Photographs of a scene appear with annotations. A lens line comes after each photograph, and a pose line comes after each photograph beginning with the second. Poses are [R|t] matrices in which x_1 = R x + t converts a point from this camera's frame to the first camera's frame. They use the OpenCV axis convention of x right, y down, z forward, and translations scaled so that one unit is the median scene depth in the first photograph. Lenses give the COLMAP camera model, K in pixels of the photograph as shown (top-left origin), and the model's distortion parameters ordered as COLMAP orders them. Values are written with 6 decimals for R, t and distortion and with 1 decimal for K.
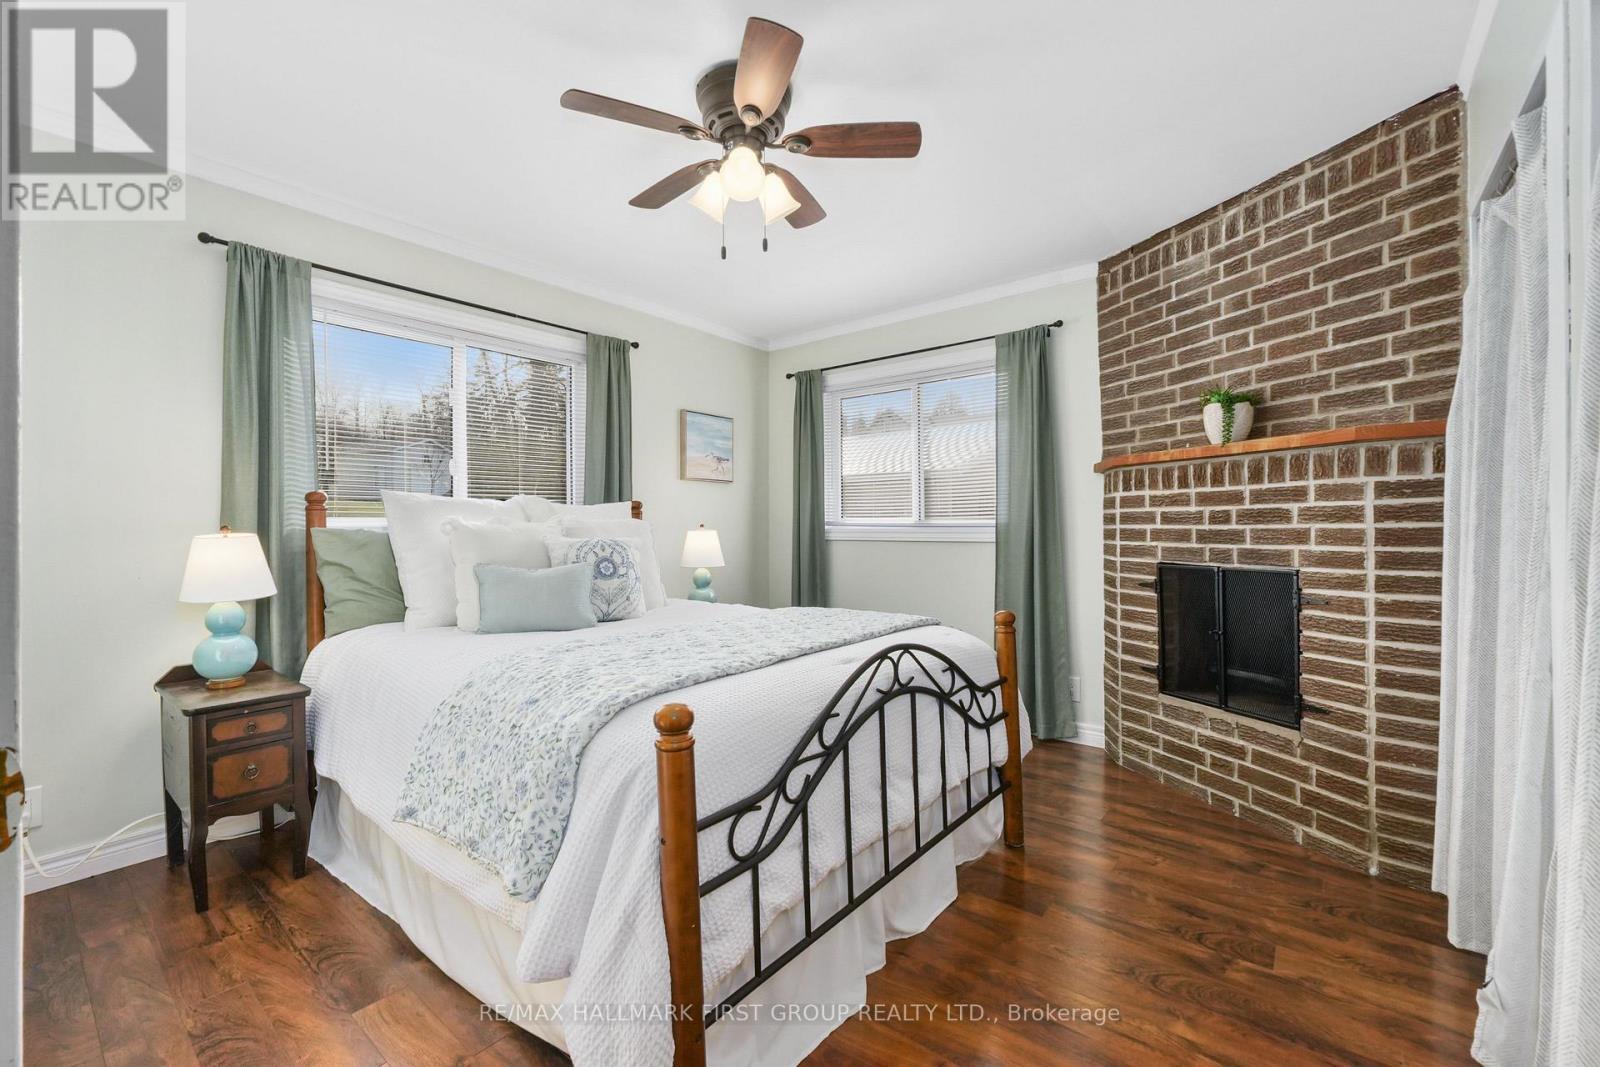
lens RADIAL K [[668.6, 0, 797.7], [0, 668.6, 525.7], [0, 0, 1]] dist [-0.017808, 0.007004]
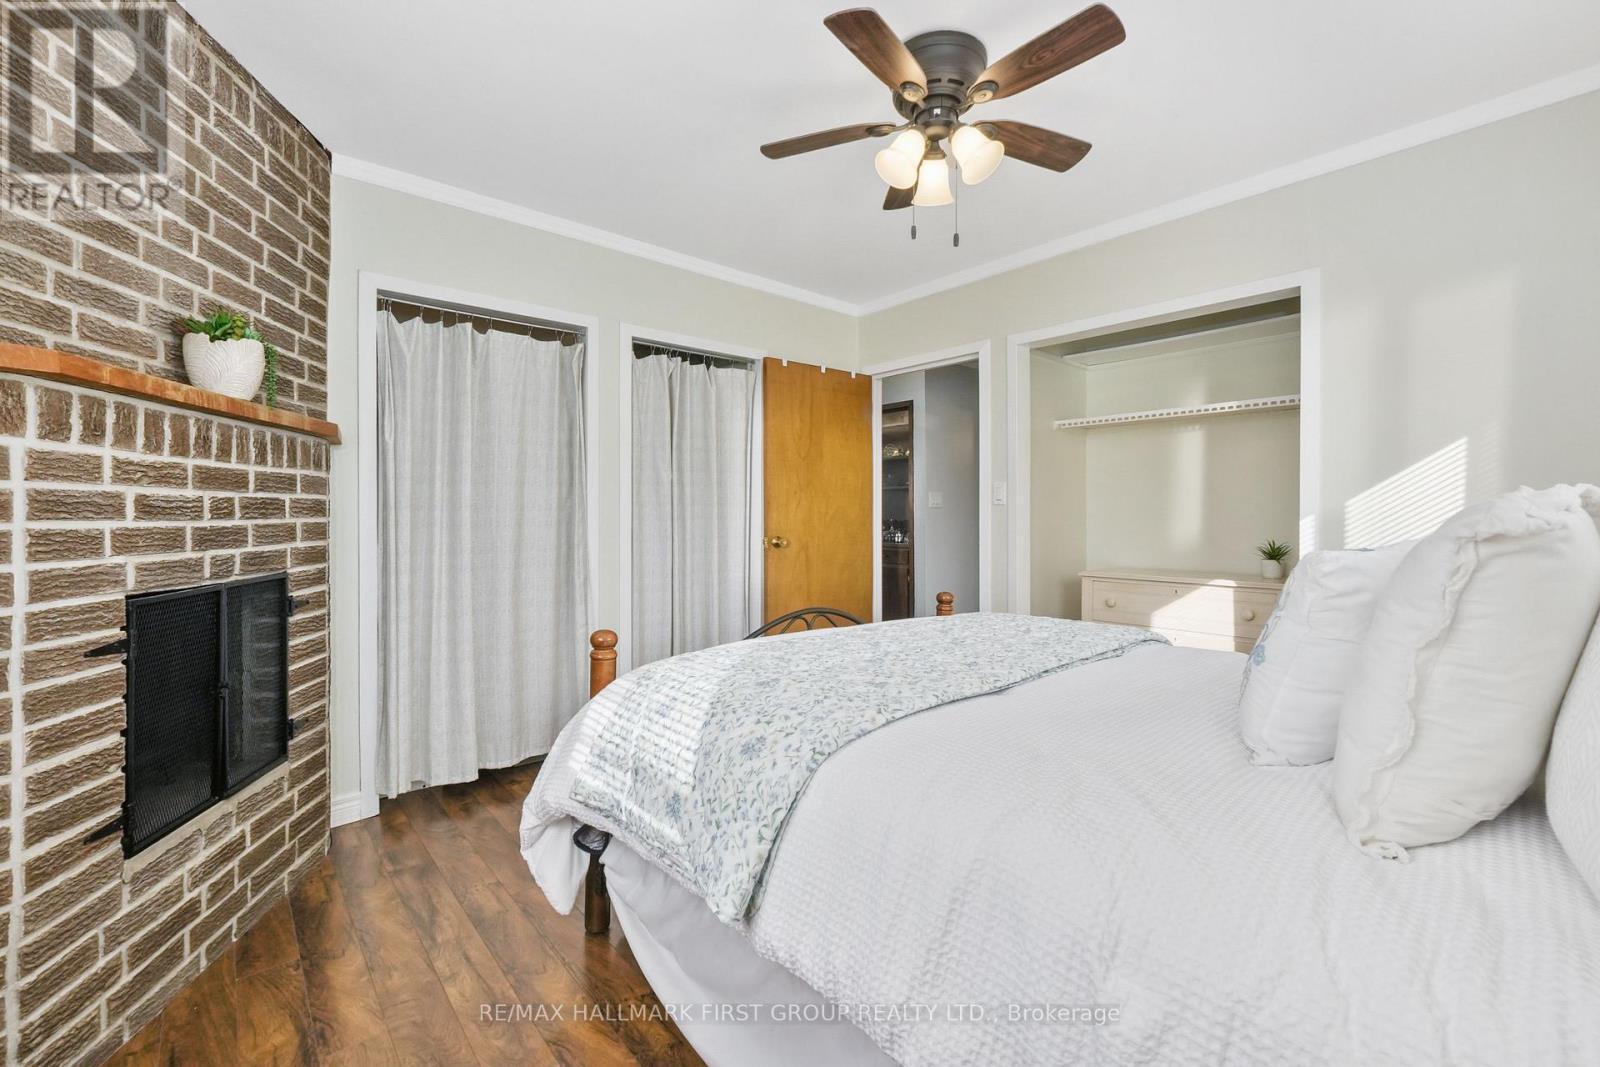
lens RADIAL K [[668.6, 0, 797.7], [0, 668.6, 525.7], [0, 0, 1]] dist [-0.017808, 0.007004]
pose [[-0.985475, 0.003548, 0.169785, -0.032641], [0.006772, 0.999808, 0.018414, -0.003409], [-0.169686, 0.019296, -0.985309, 1.446225]]
